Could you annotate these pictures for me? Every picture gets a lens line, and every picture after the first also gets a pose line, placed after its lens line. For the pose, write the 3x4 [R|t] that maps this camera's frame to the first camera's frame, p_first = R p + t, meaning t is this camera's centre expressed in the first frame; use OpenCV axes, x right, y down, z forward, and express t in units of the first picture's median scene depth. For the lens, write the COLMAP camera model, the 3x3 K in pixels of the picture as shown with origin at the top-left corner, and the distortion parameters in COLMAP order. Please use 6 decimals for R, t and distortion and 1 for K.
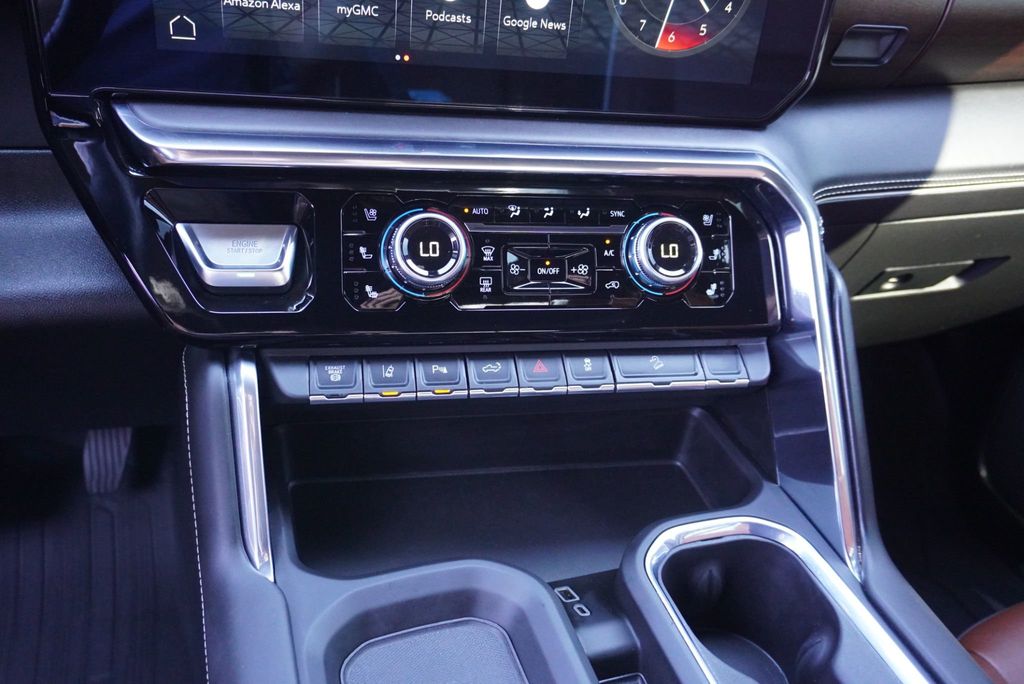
lens RADIAL K [[824.7, 0, 511.6], [0, 824.7, 349.1], [0, 0, 1]] dist [-0.018641, 0.009672]
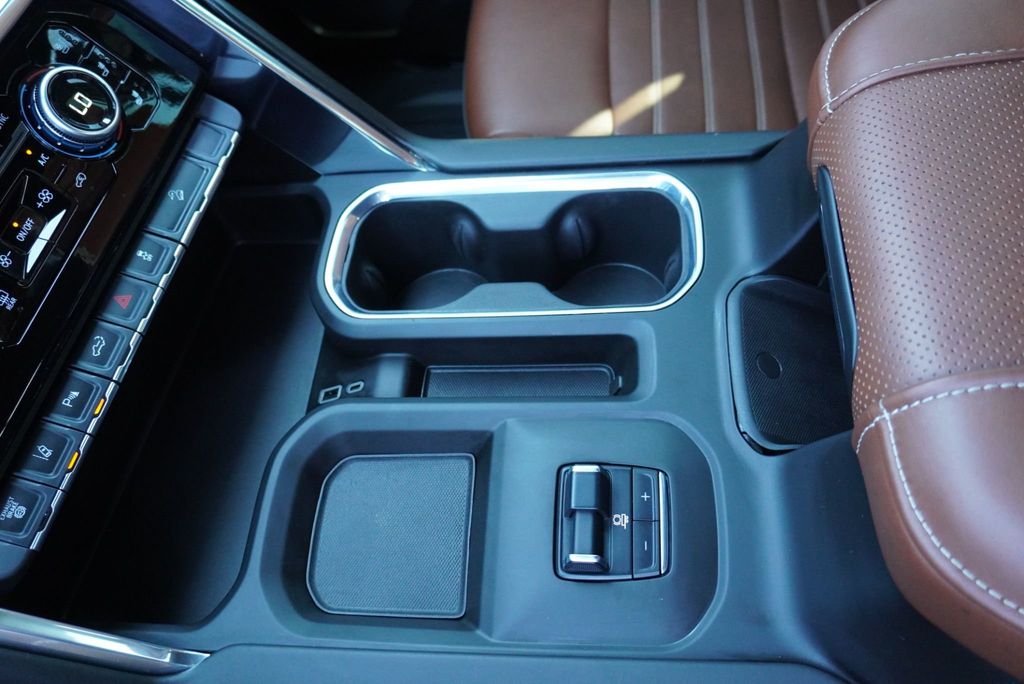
lens RADIAL K [[824.7, 0, 511.6], [0, 824.7, 349.1], [0, 0, 1]] dist [-0.018641, 0.009672]
pose [[0.367583, -0.861843, 0.349441, -0.169720], [0.647069, 0.506897, 0.569523, -0.188022], [-0.667970, 0.016765, 0.743999, 0.050768]]
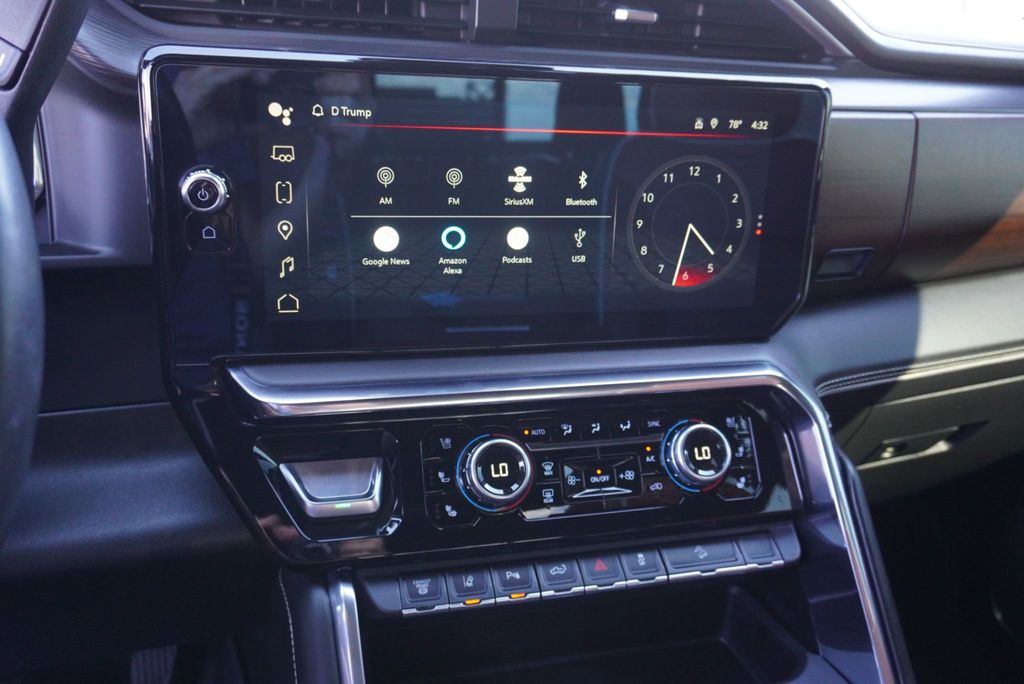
lens RADIAL K [[824.7, 0, 511.6], [0, 824.7, 349.1], [0, 0, 1]] dist [-0.018641, 0.009672]
pose [[0.997270, -0.068320, 0.028027, -0.097437], [0.072409, 0.979201, -0.189533, -0.063075], [-0.014496, 0.191045, 0.981474, -0.155016]]
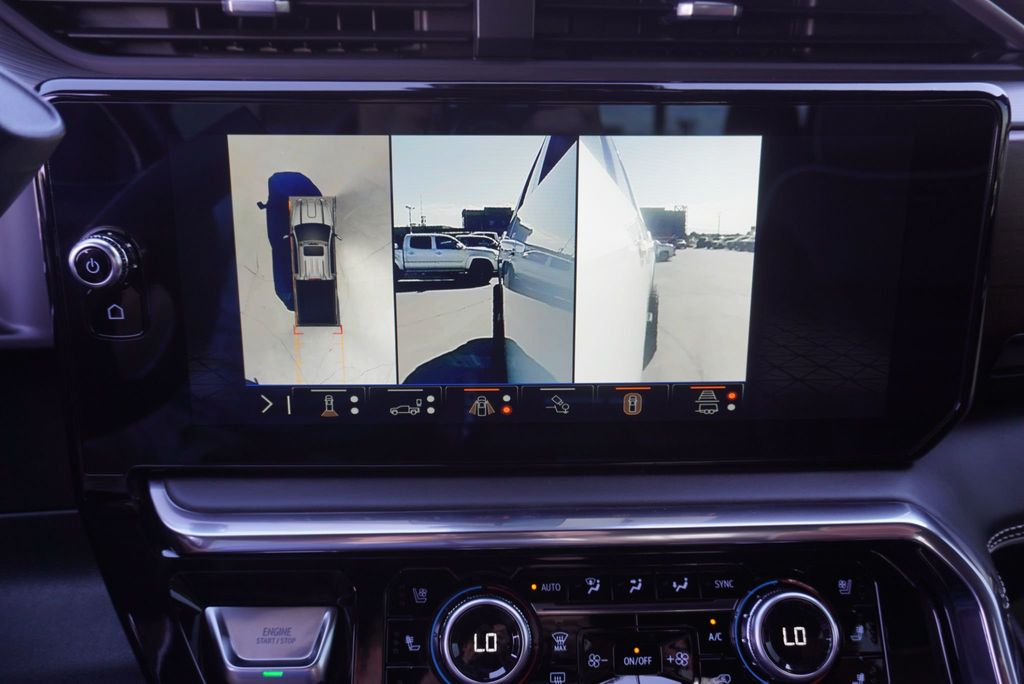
lens RADIAL K [[824.7, 0, 511.6], [0, 824.7, 349.1], [0, 0, 1]] dist [-0.018641, 0.009672]
pose [[0.978982, -0.045789, -0.198740, 0.097036], [-0.004310, 0.969608, -0.244625, -0.192208], [0.203901, 0.240340, 0.949032, 0.142443]]
